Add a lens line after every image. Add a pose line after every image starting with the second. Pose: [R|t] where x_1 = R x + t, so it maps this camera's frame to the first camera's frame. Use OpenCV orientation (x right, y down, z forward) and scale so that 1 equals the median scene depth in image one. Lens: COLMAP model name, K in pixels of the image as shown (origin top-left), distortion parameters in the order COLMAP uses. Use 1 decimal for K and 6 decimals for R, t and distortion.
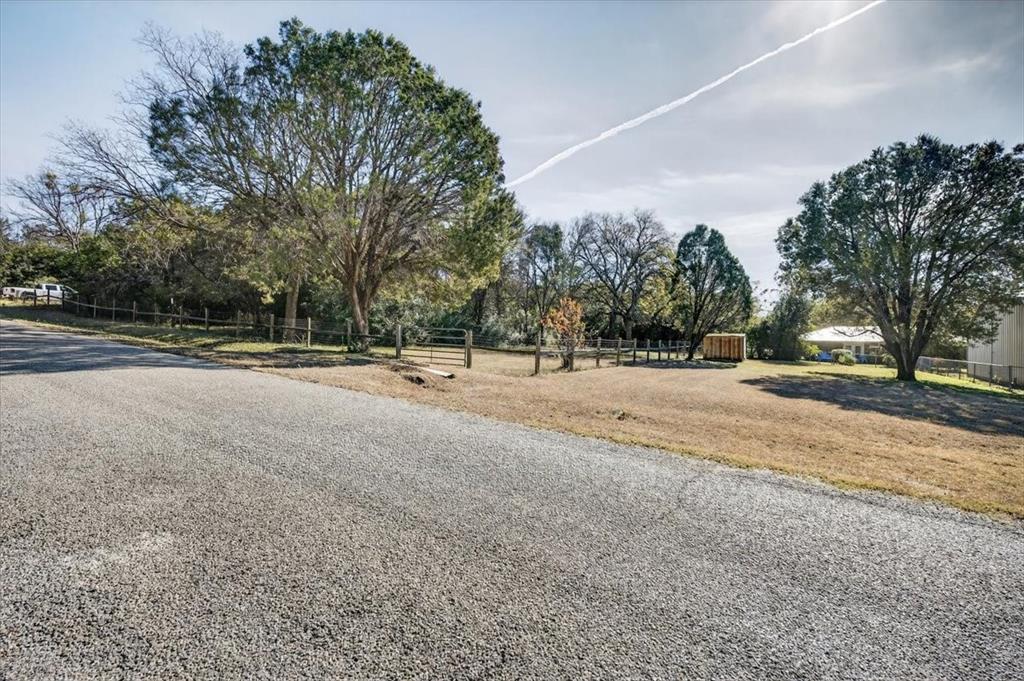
lens RADIAL K [[448.4, 0, 512.0], [0, 448.4, 340.5], [0, 0, 1]] dist [0.009736, -0.003296]
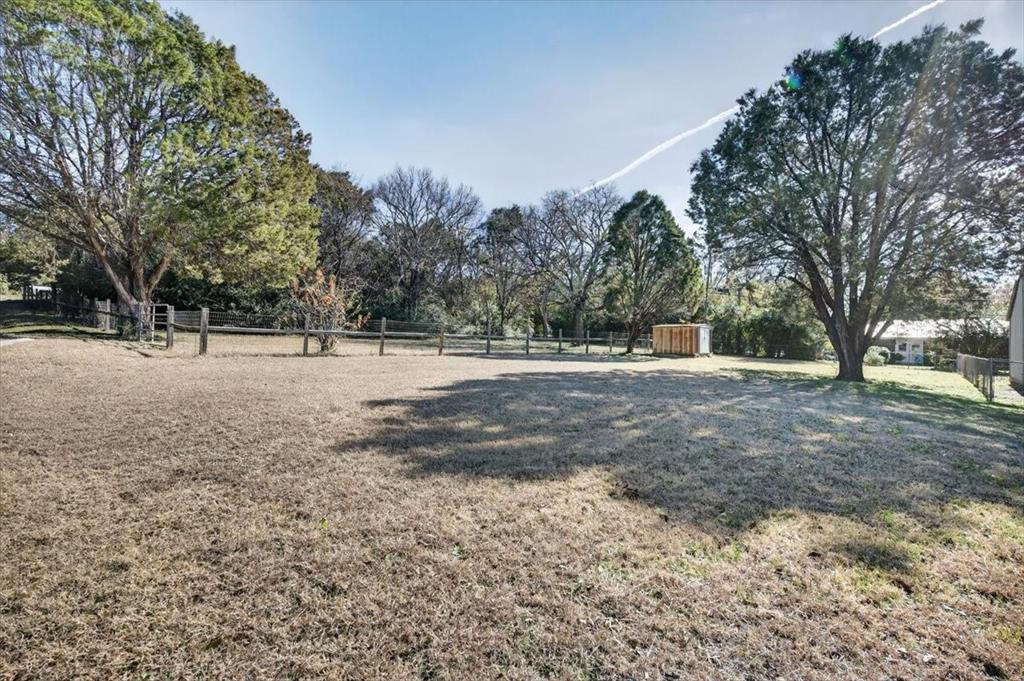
lens RADIAL K [[448.4, 0, 512.0], [0, 448.4, 340.5], [0, 0, 1]] dist [0.009736, -0.003296]
pose [[0.976544, -0.002143, -0.215308, 0.361090], [0.000370, 0.999966, -0.008273, 0.022825], [0.215319, 0.007999, 0.976511, 0.124106]]
